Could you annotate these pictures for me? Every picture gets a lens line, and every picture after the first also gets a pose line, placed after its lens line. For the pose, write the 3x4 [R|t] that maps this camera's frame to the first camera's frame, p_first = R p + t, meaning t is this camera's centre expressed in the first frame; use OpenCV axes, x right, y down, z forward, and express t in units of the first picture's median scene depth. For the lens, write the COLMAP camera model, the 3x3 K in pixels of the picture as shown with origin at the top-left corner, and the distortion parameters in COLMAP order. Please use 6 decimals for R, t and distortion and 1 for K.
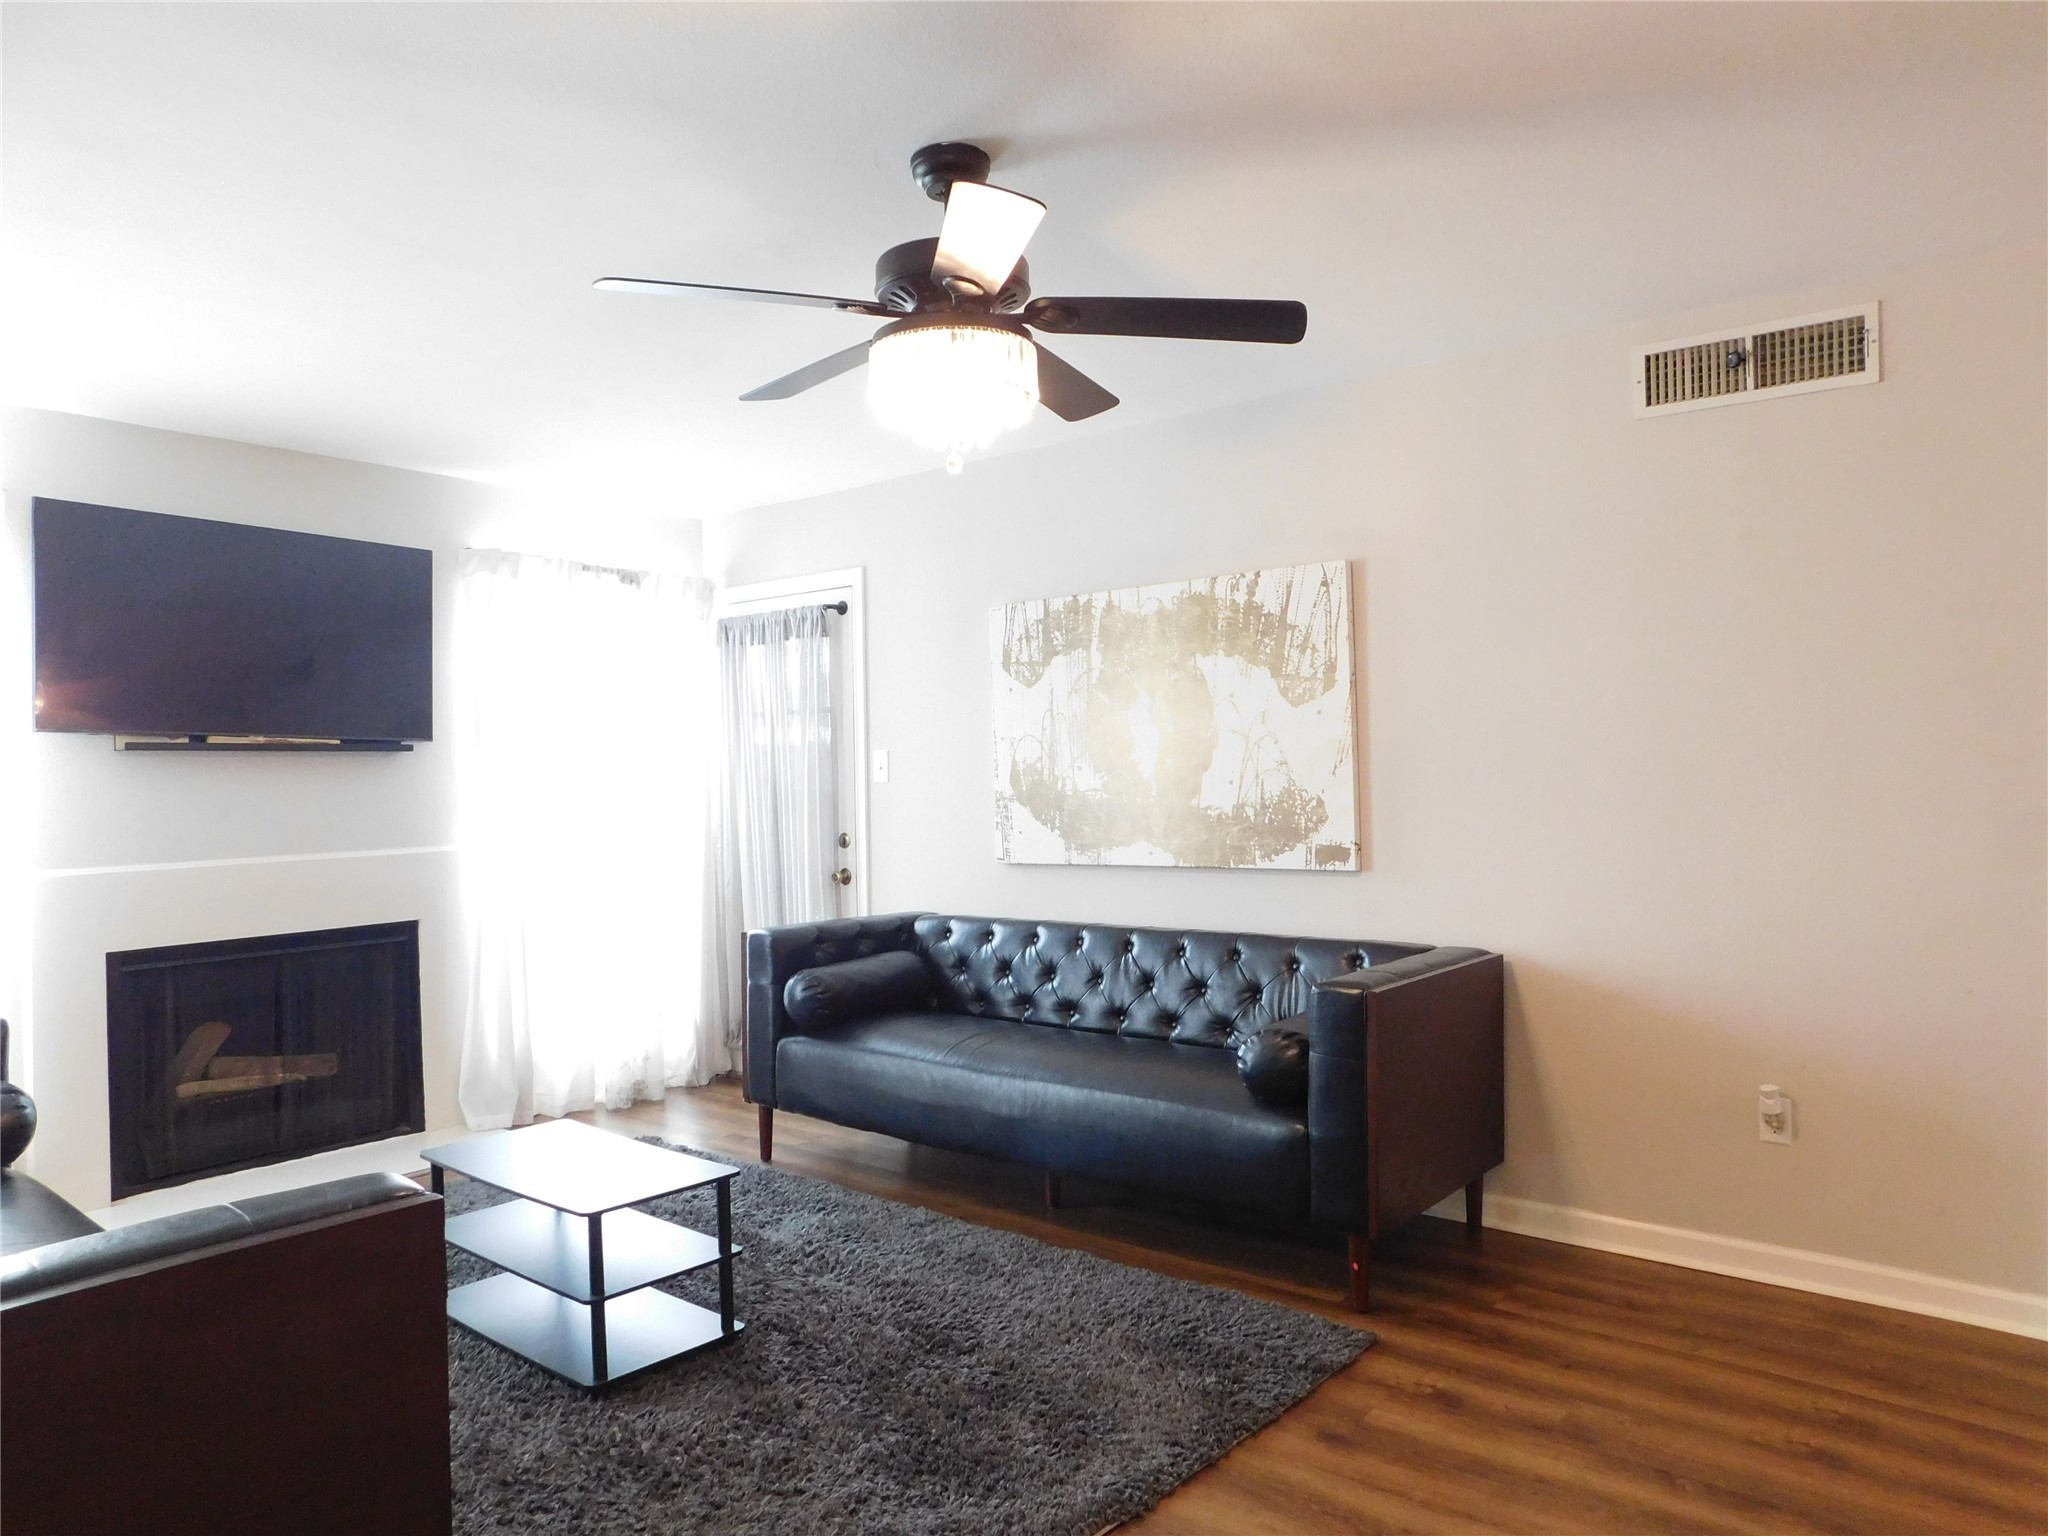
lens RADIAL K [[1363.7, 0, 1023.4], [0, 1363.7, 774.3], [0, 0, 1]] dist [-0.063638, 0.054841]
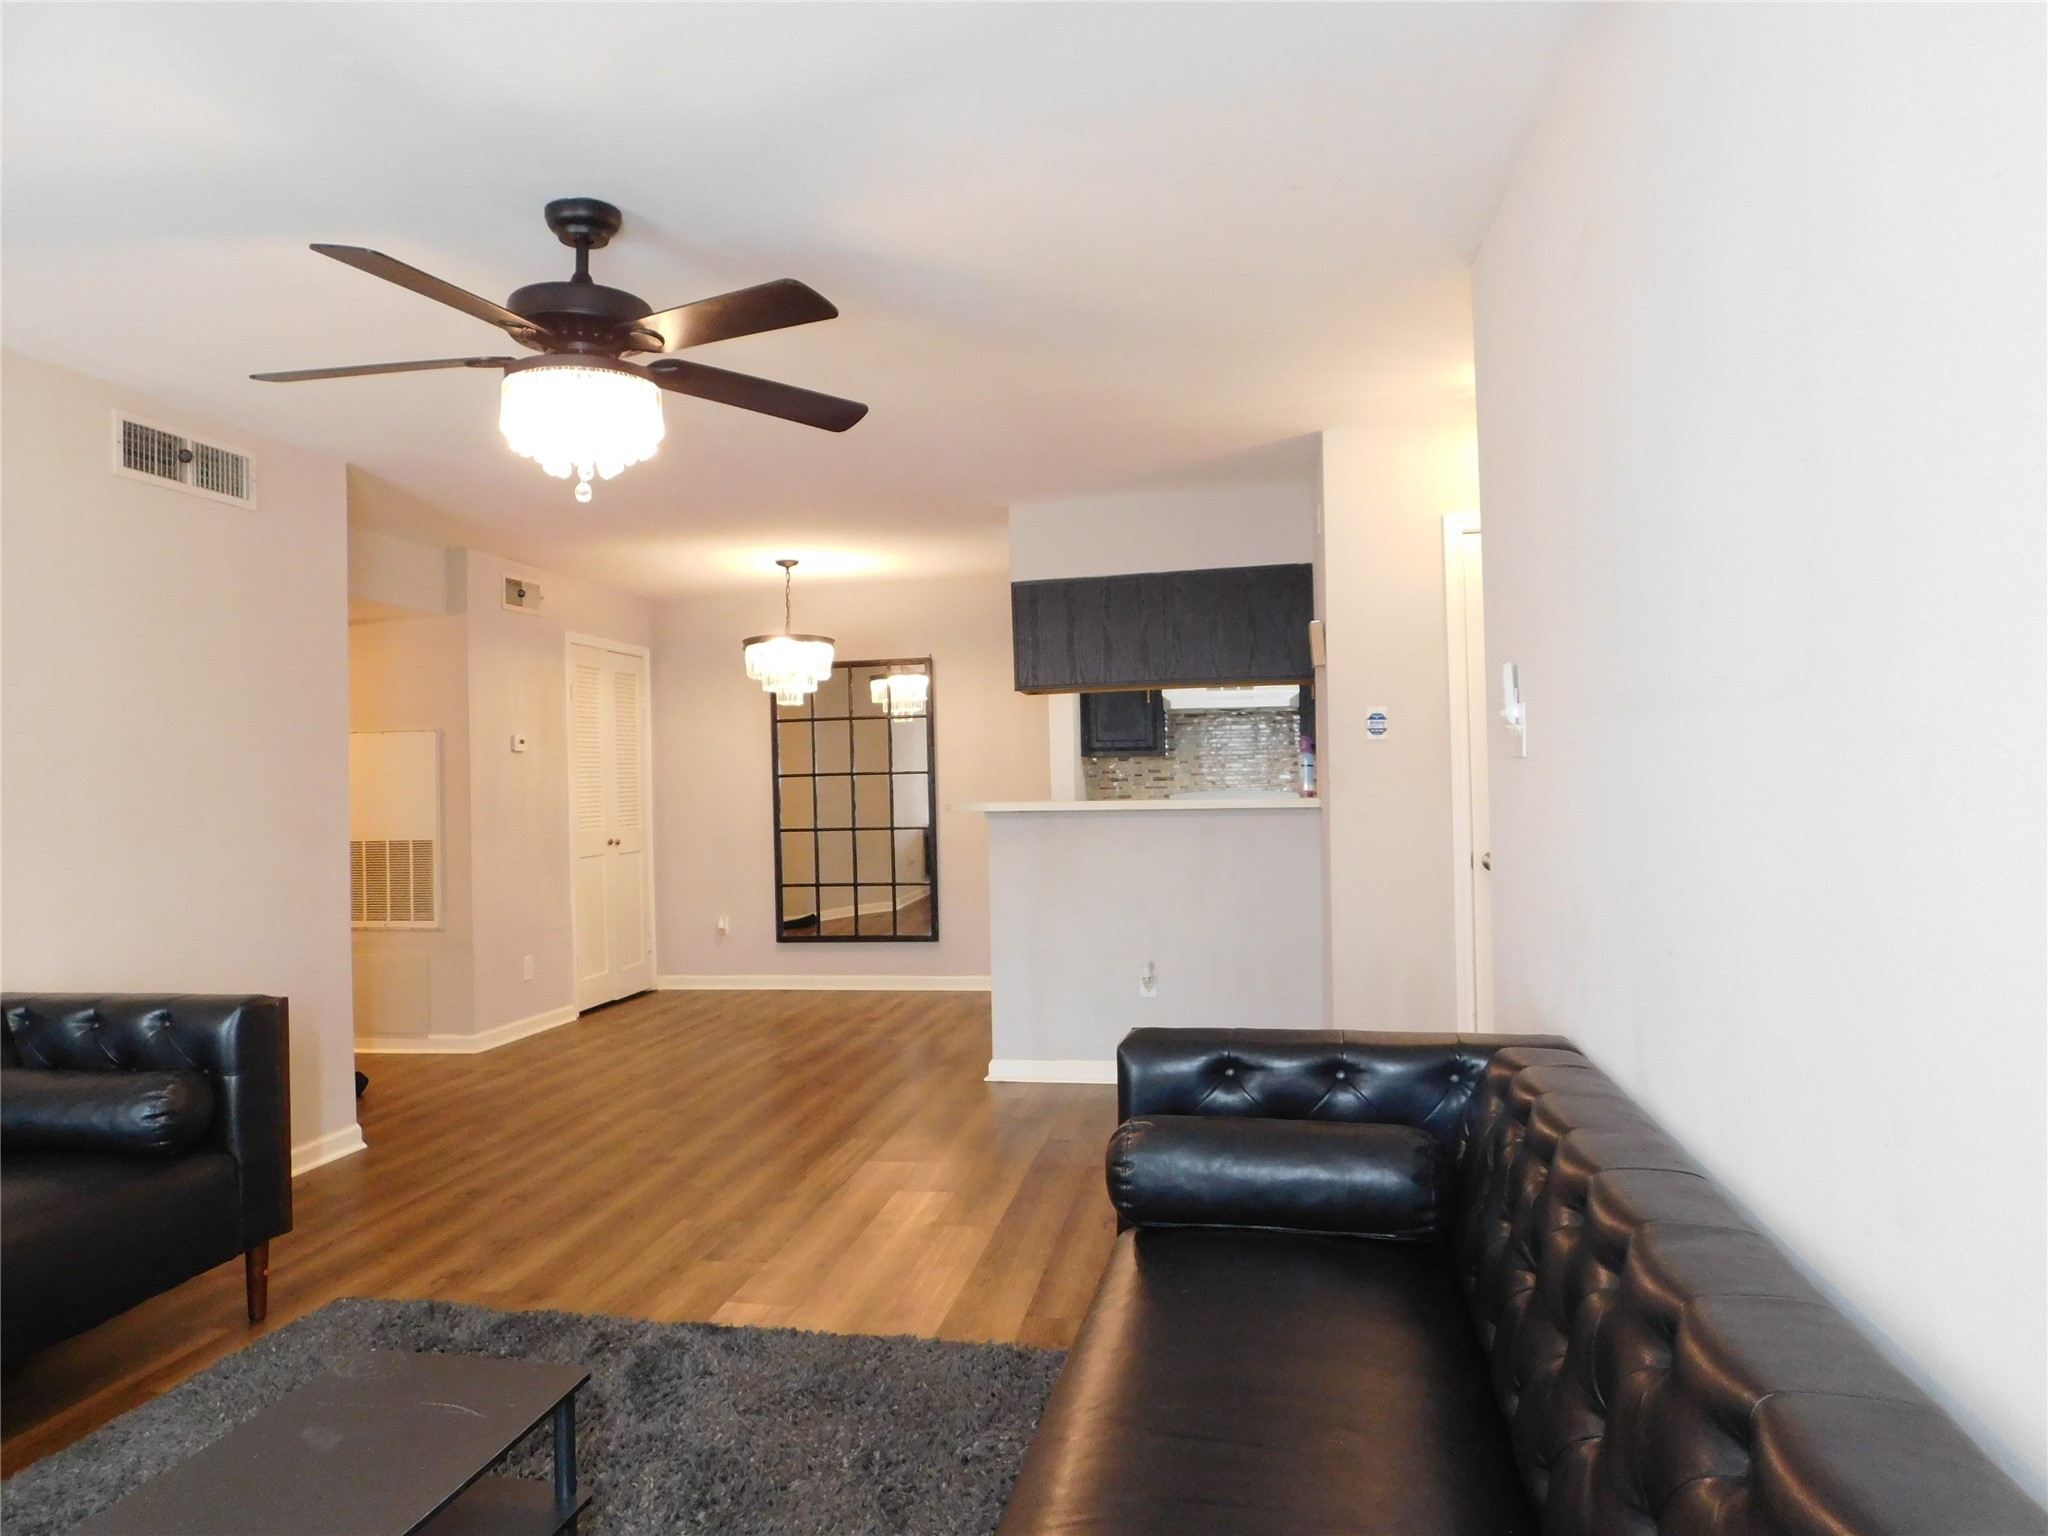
lens RADIAL K [[1363.7, 0, 1022.1], [0, 1363.7, 769.9], [0, 0, 1]] dist [-0.063638, 0.054841]
pose [[-0.483565, 0.024650, 0.874961, -1.079539], [0.031748, 0.999440, -0.010610, 0.012642], [-0.874733, 0.022647, -0.484076, 1.135249]]
